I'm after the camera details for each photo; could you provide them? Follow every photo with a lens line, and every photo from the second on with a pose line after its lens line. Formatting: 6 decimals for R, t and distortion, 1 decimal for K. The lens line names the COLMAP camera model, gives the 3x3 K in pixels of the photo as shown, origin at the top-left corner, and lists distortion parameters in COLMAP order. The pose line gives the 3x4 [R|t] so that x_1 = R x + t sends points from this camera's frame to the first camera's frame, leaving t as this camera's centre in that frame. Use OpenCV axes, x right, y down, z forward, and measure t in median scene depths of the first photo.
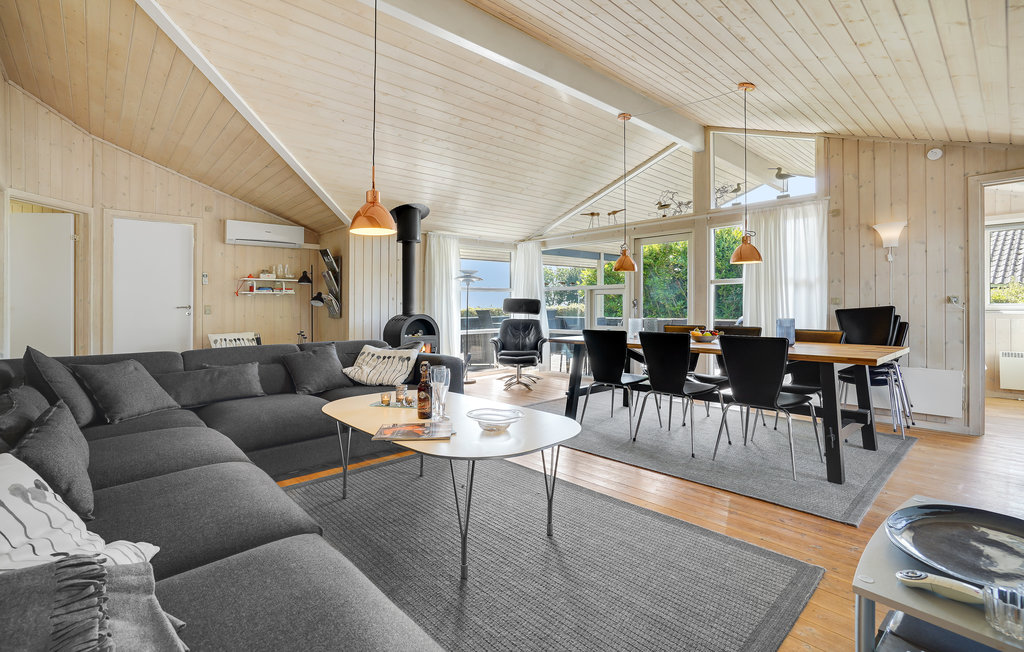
lens RADIAL K [[472.8, 0, 514.9], [0, 472.8, 305.0], [0, 0, 1]] dist [-0.001179, -0.000147]
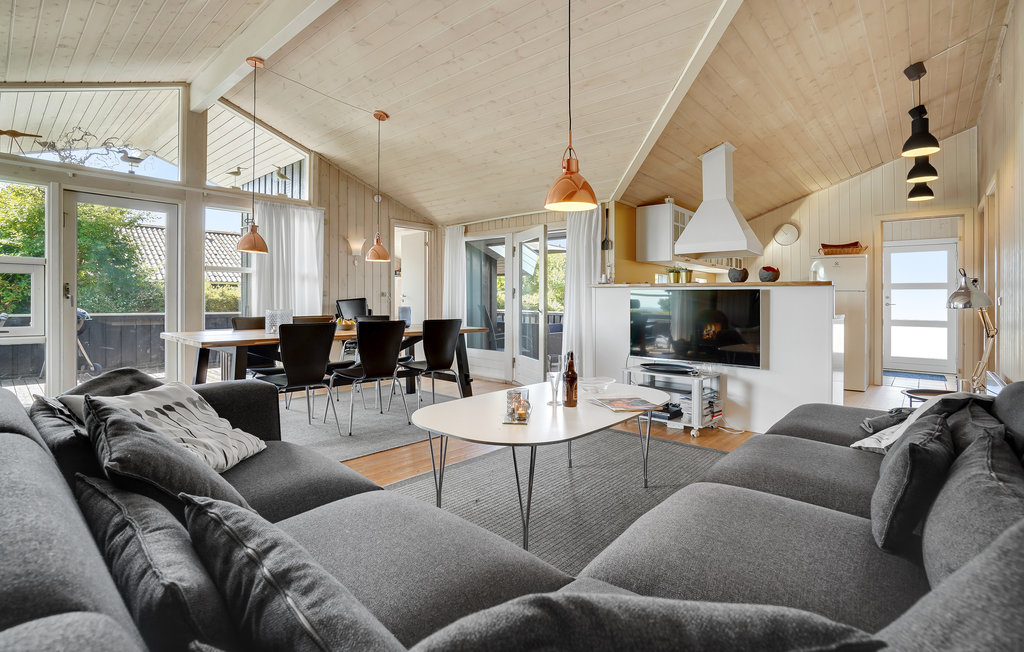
lens RADIAL K [[472.8, 0, 514.9], [0, 472.8, 305.0], [0, 0, 1]] dist [-0.001179, -0.000147]
pose [[-0.090321, -0.005672, 0.995897, -0.405337], [-0.012081, 0.999916, 0.004599, 0.007181], [-0.995839, -0.011616, -0.090382, 0.417498]]
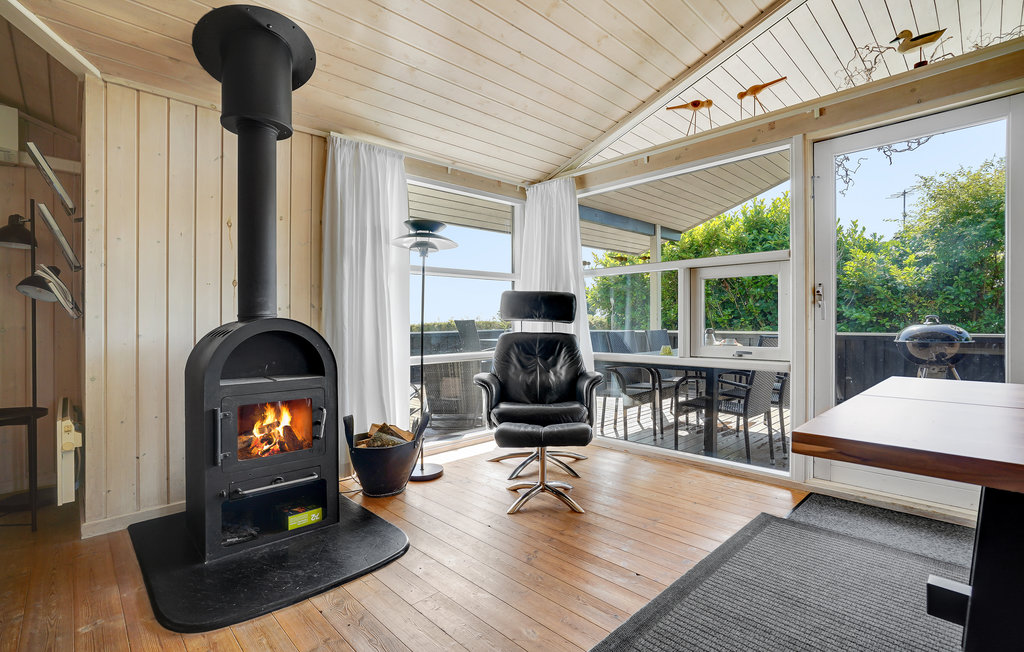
lens RADIAL K [[466.9, 0, 512.0], [0, 466.9, 326.0], [0, 0, 1]] dist [-0.000477, -0.000035]
pose [[0.999769, -0.001516, 0.021457, -0.024847], [0.001245, 0.999919, 0.012654, 0.018051], [-0.021475, -0.012625, 0.999690, 0.547722]]
